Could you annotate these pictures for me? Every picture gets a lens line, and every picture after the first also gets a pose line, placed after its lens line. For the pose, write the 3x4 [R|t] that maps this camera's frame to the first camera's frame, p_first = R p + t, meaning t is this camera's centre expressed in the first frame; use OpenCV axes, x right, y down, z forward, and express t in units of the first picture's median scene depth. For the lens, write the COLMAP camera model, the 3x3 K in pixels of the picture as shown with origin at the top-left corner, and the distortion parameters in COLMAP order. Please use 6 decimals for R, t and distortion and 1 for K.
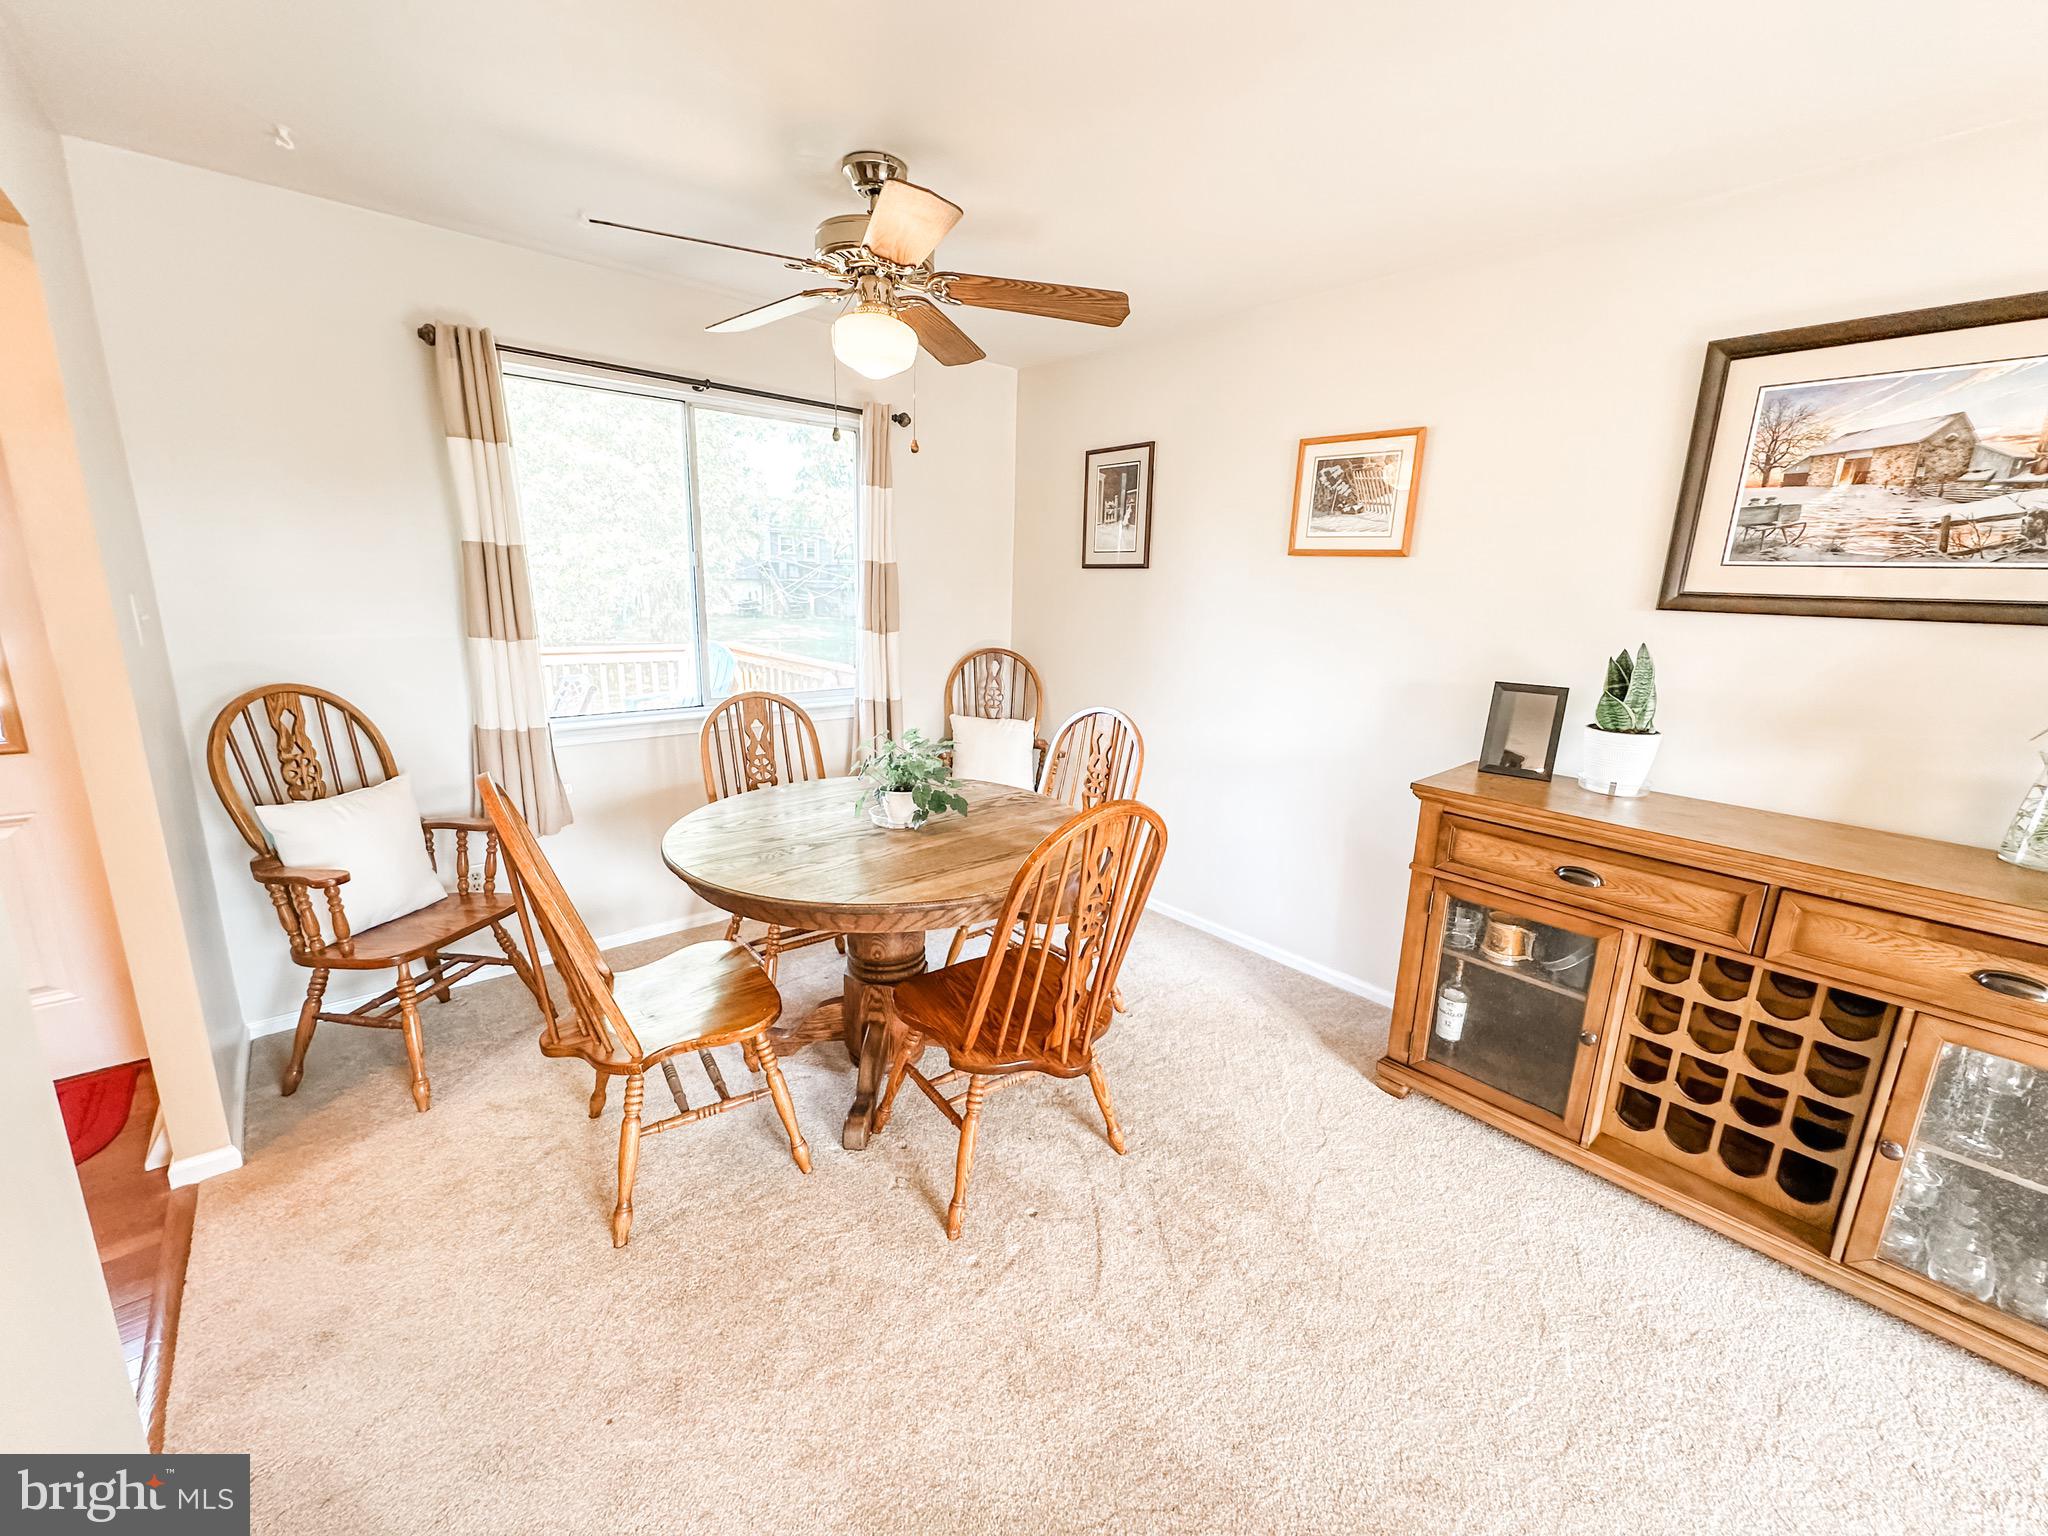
lens RADIAL K [[822.4, 0, 1023.3], [0, 822.4, 771.0], [0, 0, 1]] dist [0.000194, -0.000255]
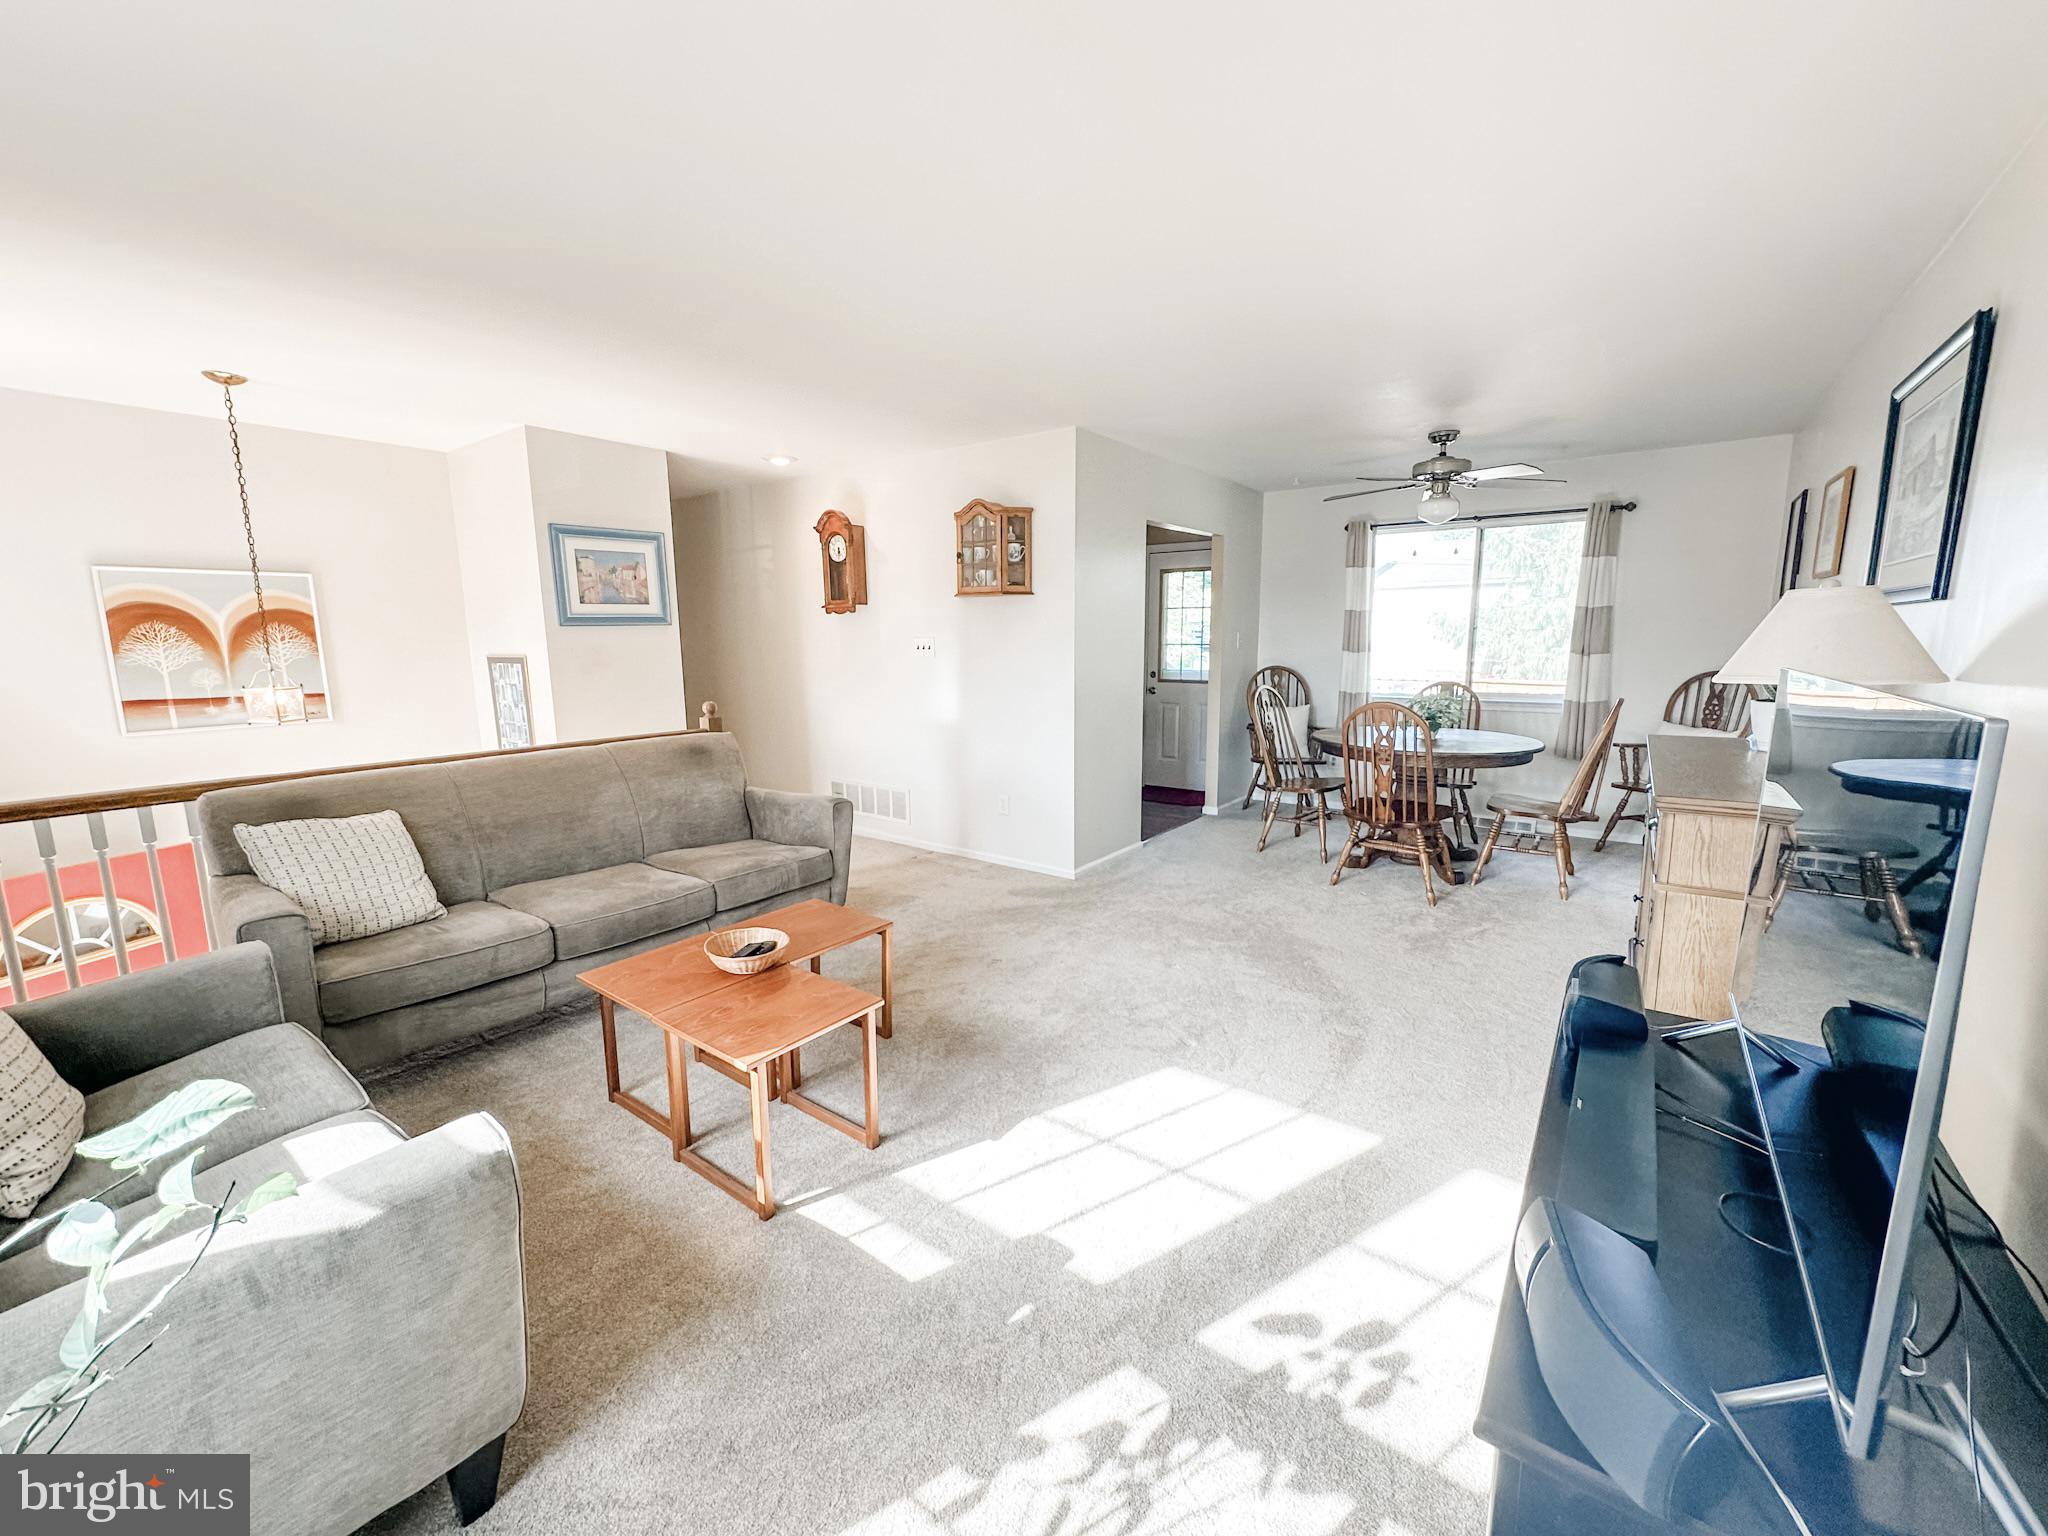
lens RADIAL K [[818.5, 0, 1027.8], [0, 818.5, 768.5], [0, 0, 1]] dist [-0.001207, -0.000531]
pose [[0.219767, 0.131756, -0.966614, 1.894098], [-0.212416, 0.973527, 0.084404, 0.209178], [0.952146, 0.186776, 0.241936, -0.461249]]
